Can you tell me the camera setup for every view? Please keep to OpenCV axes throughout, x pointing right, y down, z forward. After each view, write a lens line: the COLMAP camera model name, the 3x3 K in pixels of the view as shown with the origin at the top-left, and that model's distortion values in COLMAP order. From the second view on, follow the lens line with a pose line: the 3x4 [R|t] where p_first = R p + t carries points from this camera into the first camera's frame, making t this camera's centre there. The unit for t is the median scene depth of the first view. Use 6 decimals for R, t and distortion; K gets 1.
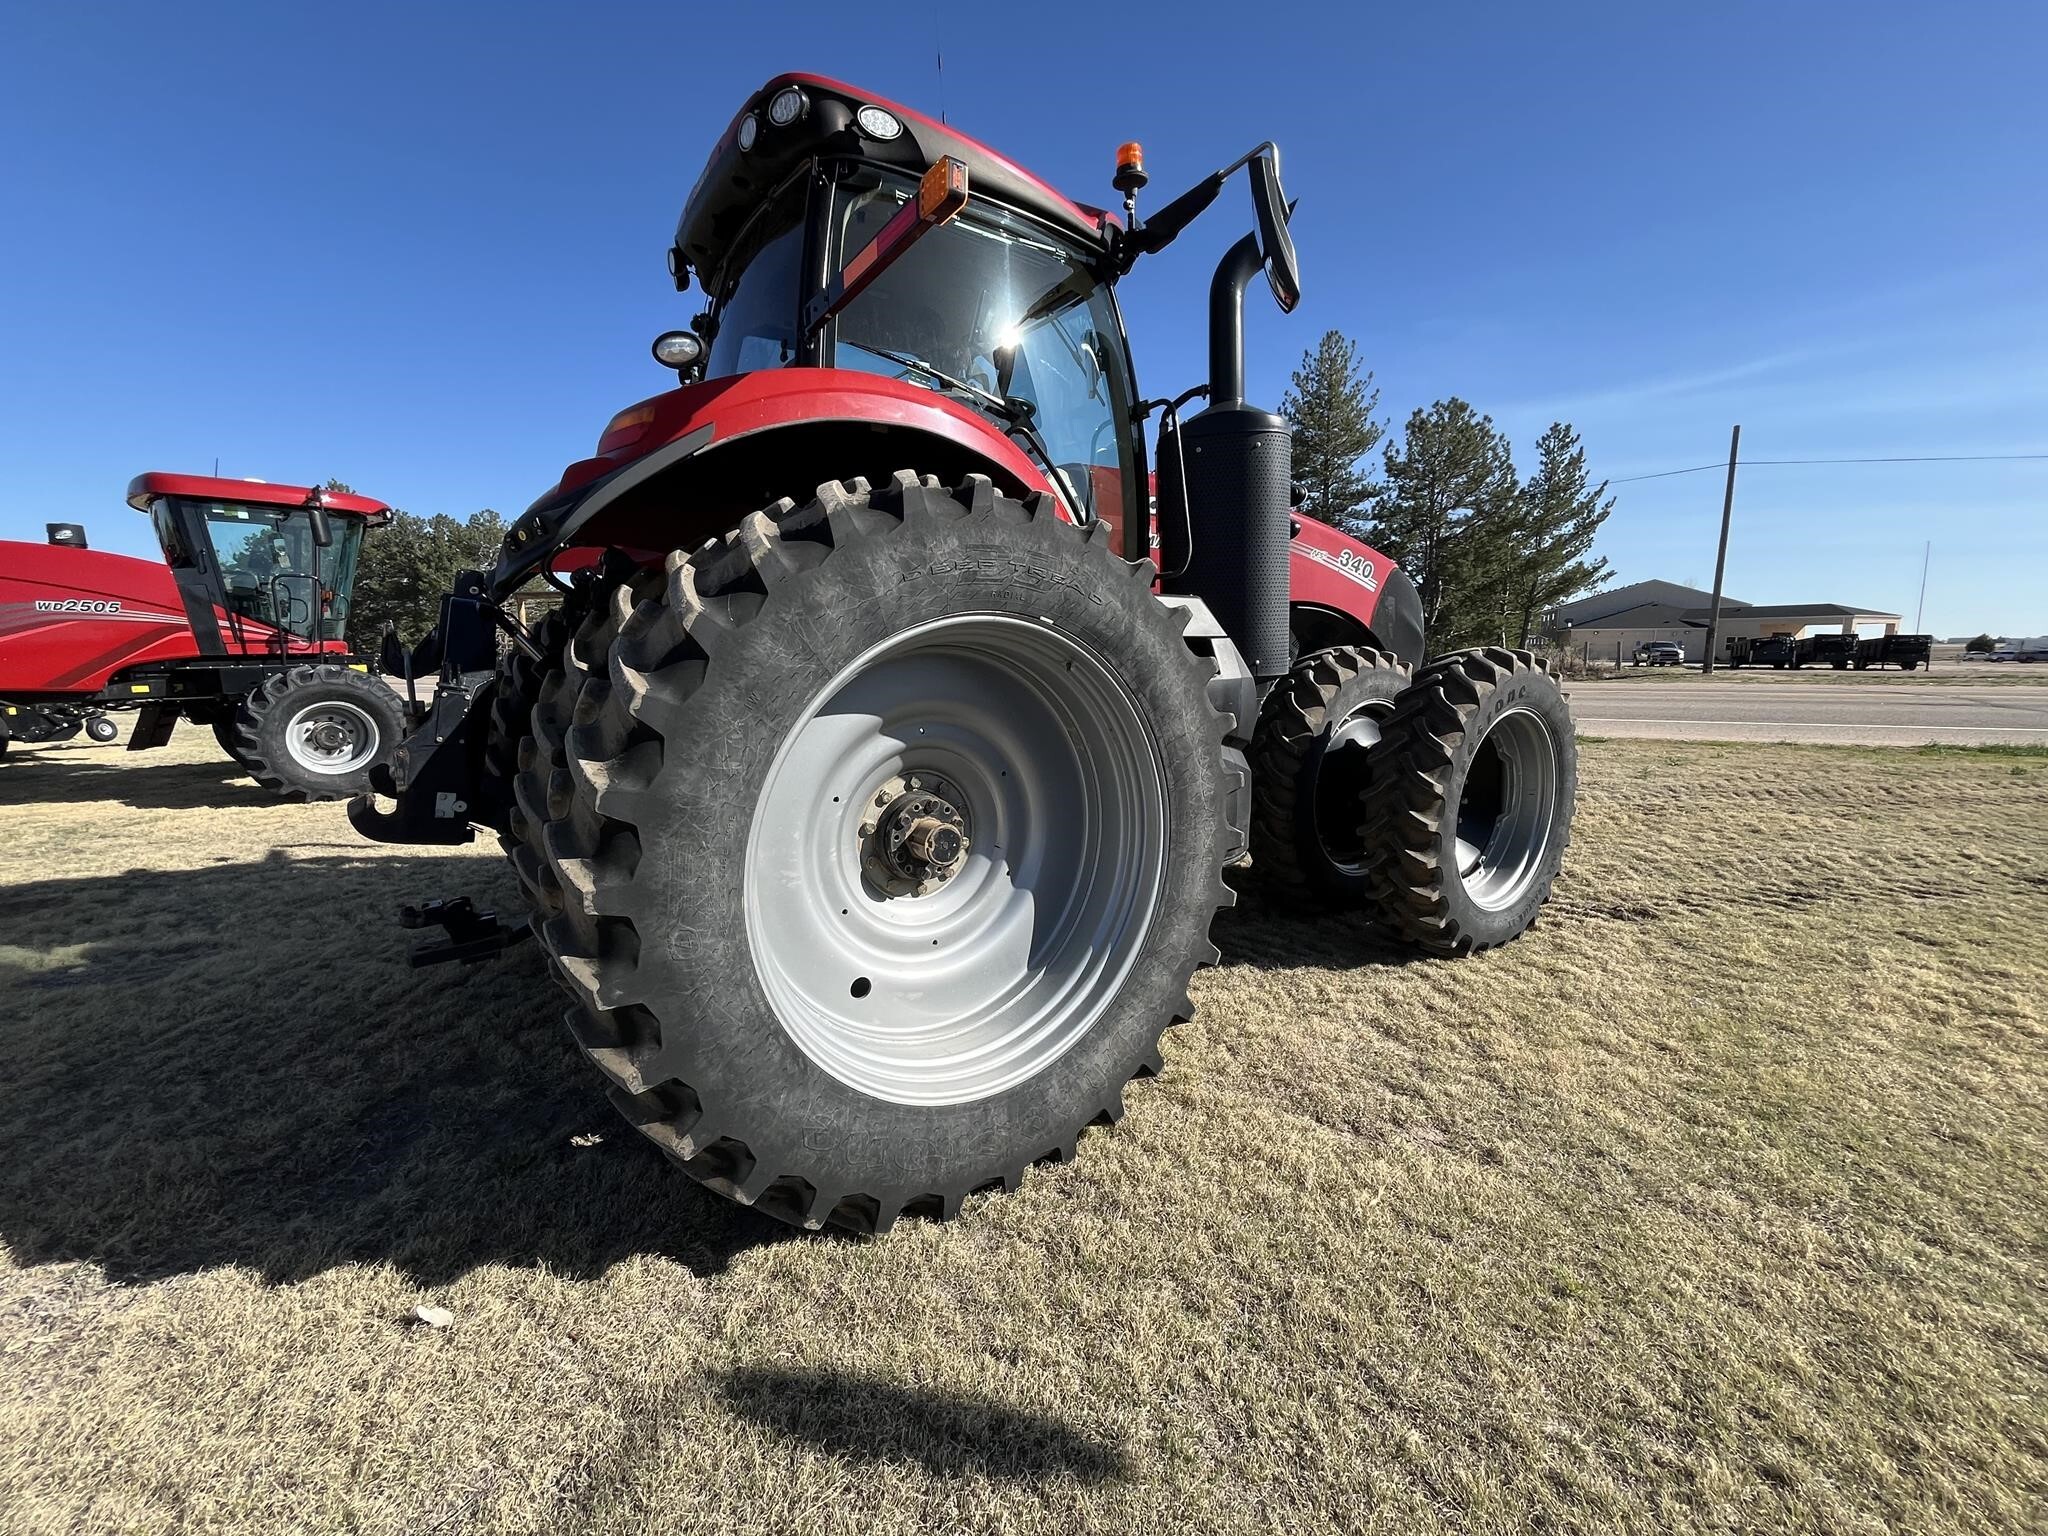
lens RADIAL K [[831.3, 0, 1020.0], [0, 831.3, 766.6], [0, 0, 1]] dist [-0.002648, 0.000161]
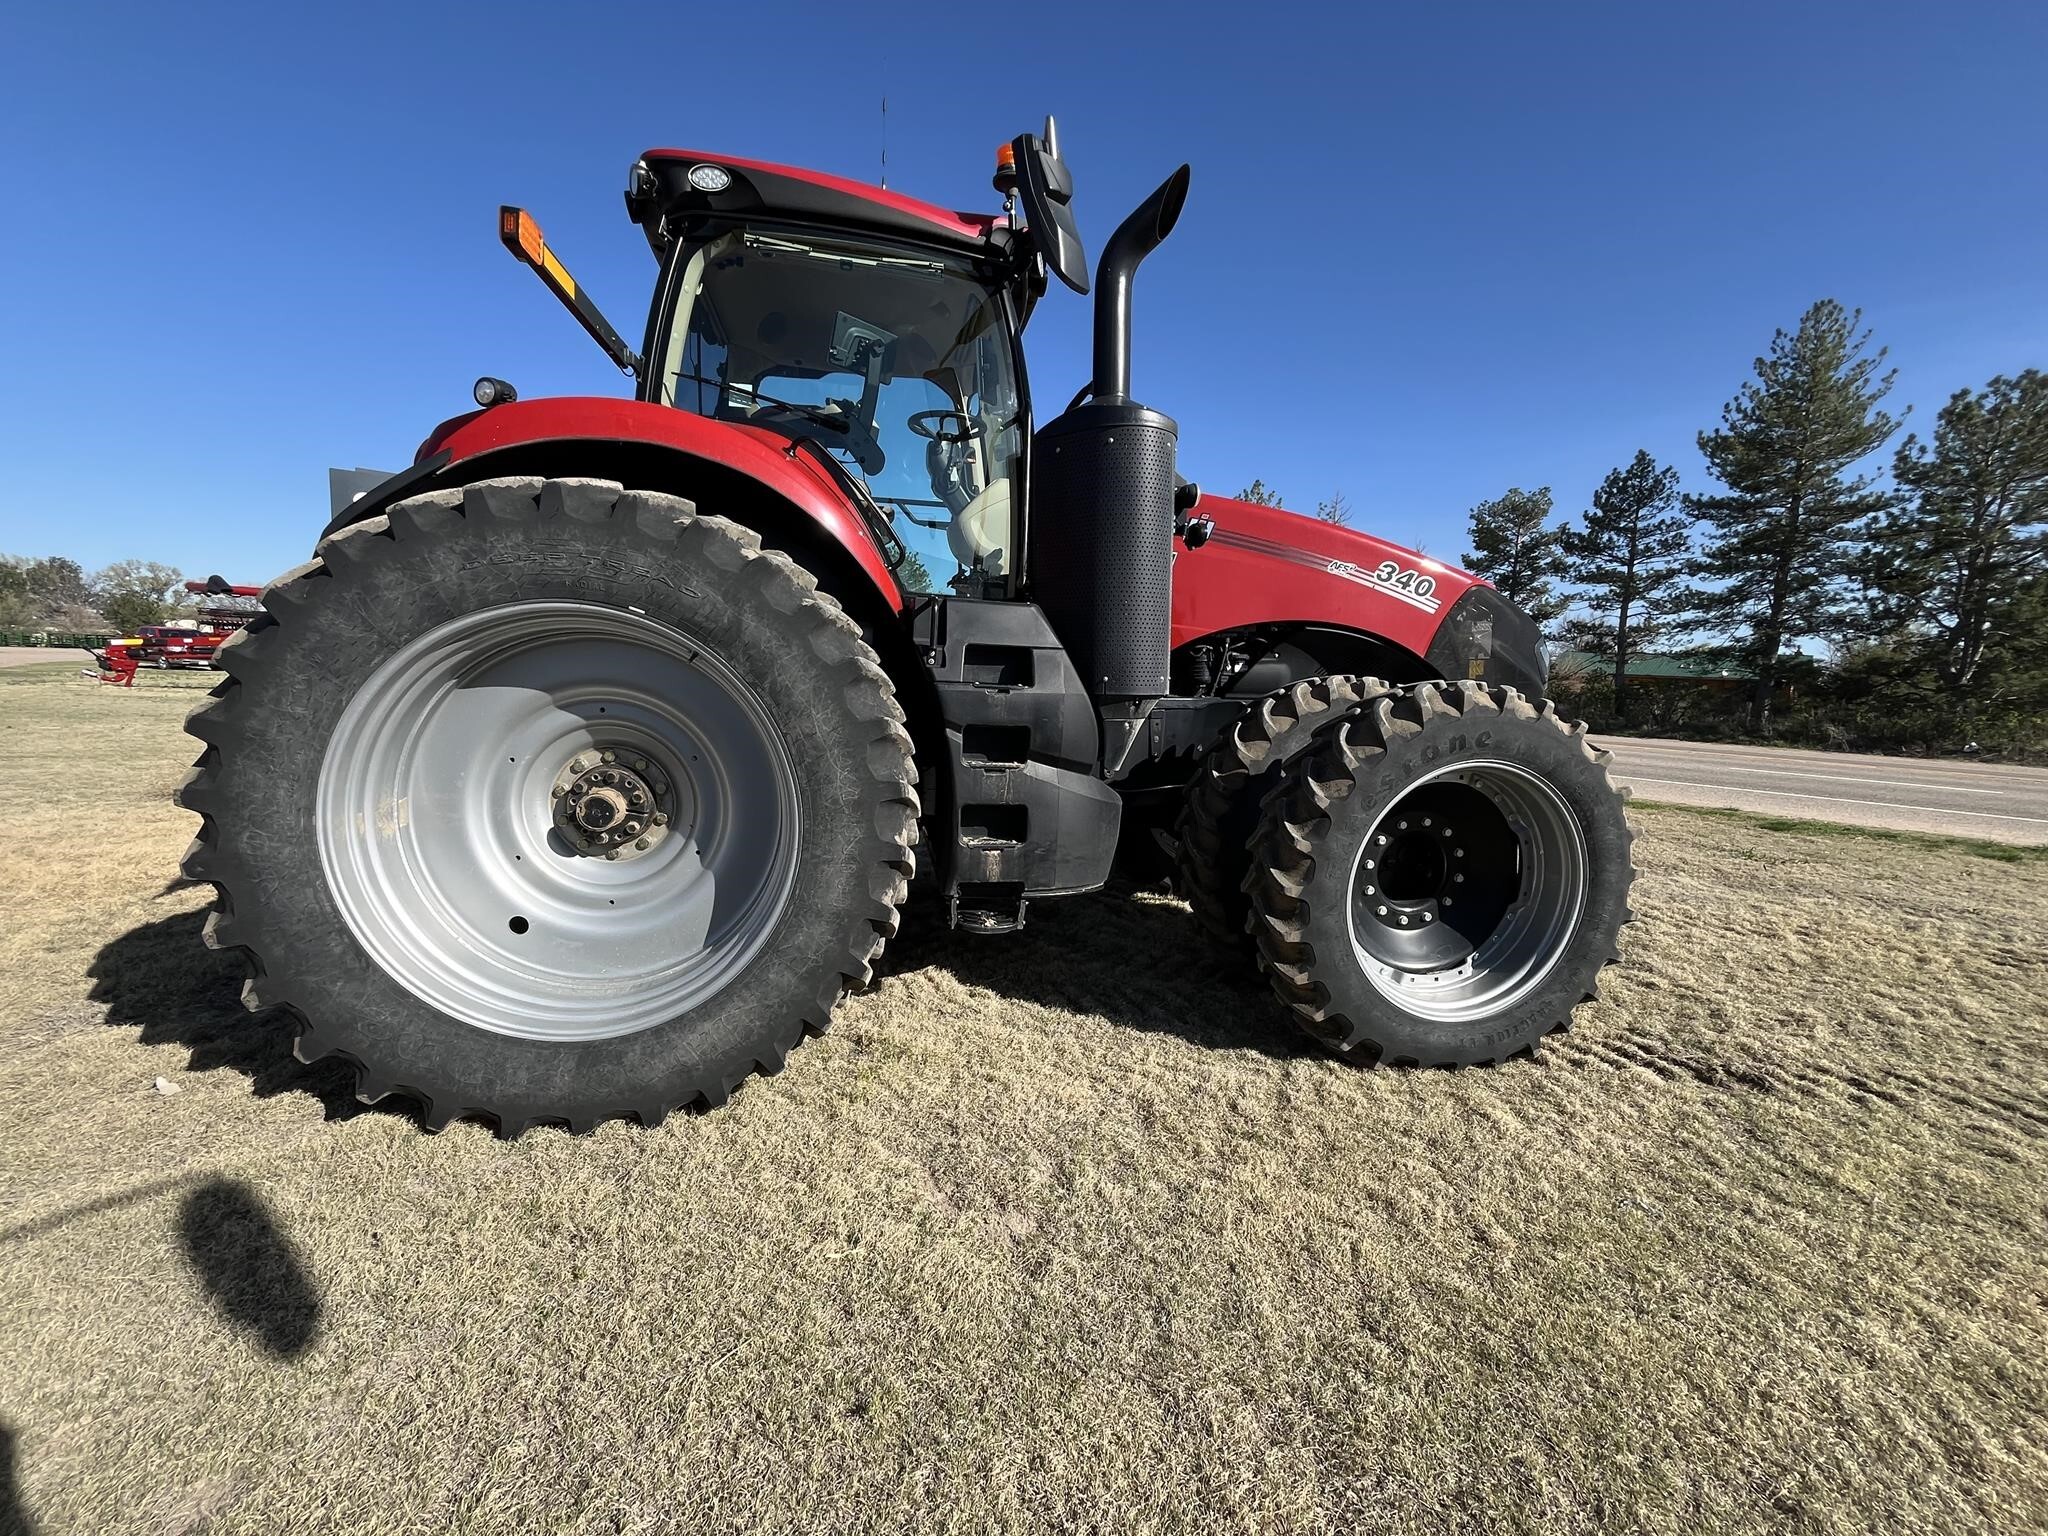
lens RADIAL K [[831.3, 0, 1021.1], [0, 831.3, 767.9], [0, 0, 1]] dist [-0.002648, 0.000161]
pose [[0.907084, 0.096344, -0.409775, 0.814157], [-0.109904, 0.993896, -0.009606, -0.015320], [0.406348, 0.053750, 0.912136, 0.199426]]
